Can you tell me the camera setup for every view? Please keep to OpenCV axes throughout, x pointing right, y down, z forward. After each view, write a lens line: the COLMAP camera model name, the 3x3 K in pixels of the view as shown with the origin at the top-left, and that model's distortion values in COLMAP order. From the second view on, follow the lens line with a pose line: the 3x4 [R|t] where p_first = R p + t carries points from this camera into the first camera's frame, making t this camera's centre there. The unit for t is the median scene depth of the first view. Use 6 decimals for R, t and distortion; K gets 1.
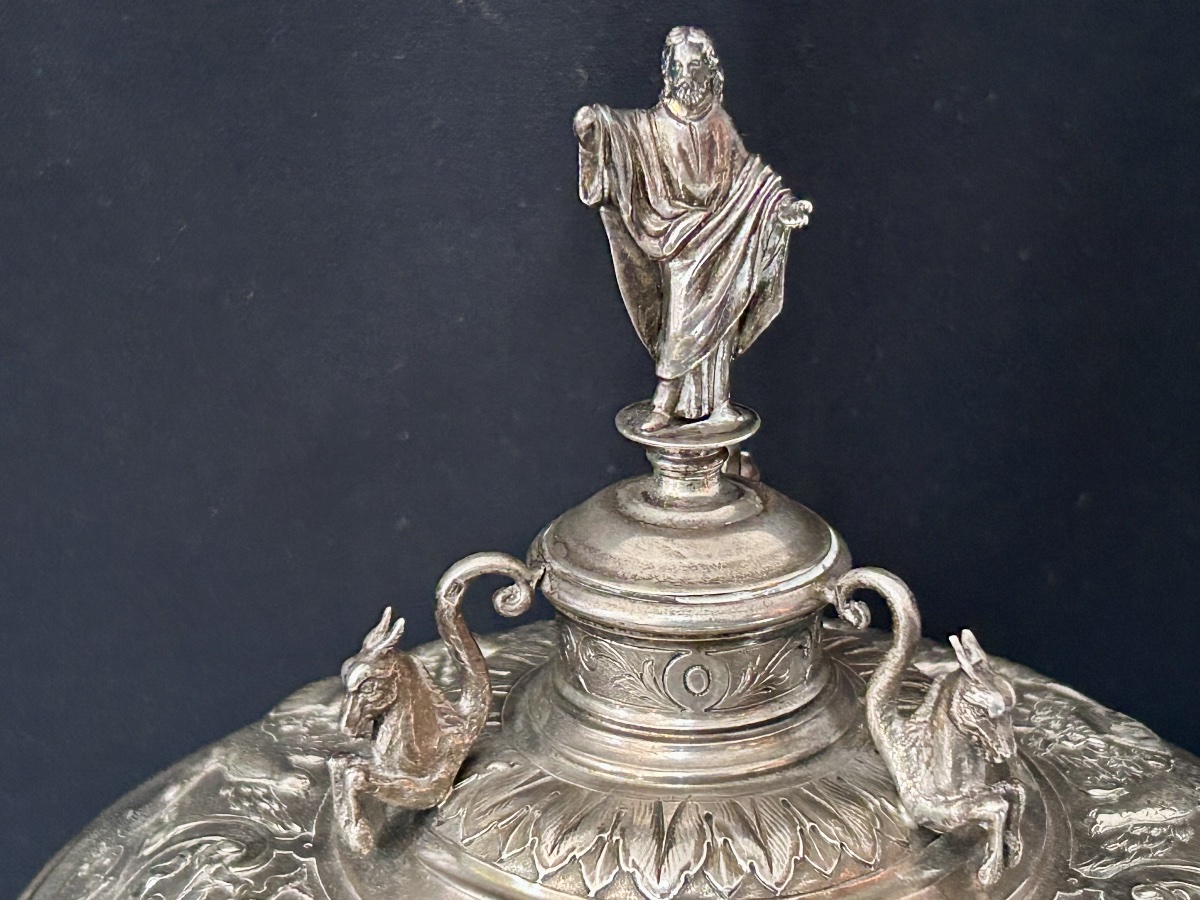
lens RADIAL K [[2528.4, 0, 610.7], [0, 2528.4, 451.6], [0, 0, 1]] dist [0.150152, 0.000000]
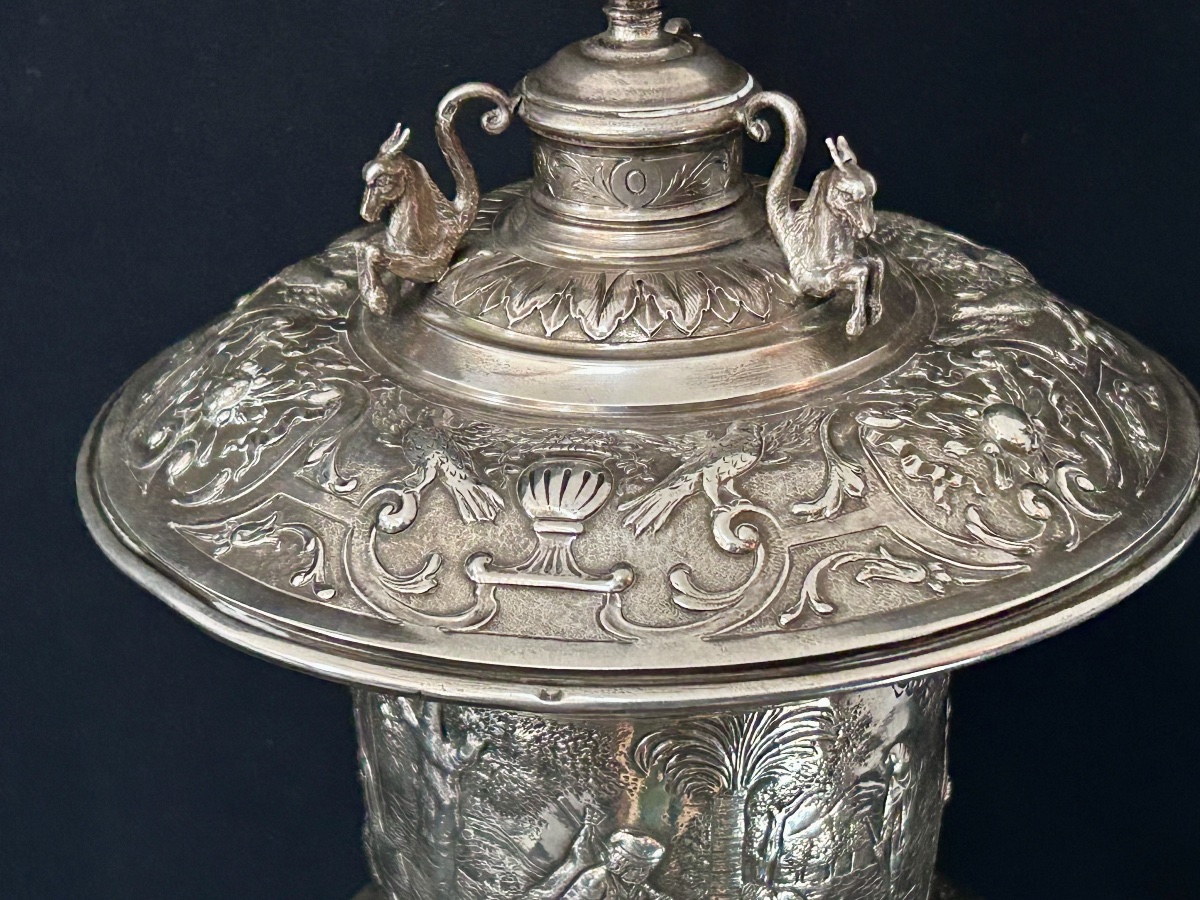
lens RADIAL K [[2528.4, 0, 587.8], [0, 2528.4, 448.2], [0, 0, 1]] dist [0.150152, 0.000000]
pose [[0.997772, 0.016999, -0.064518, 0.095004], [-0.013501, 0.998436, 0.054258, 0.155801], [0.065339, -0.053266, 0.996440, -0.294952]]
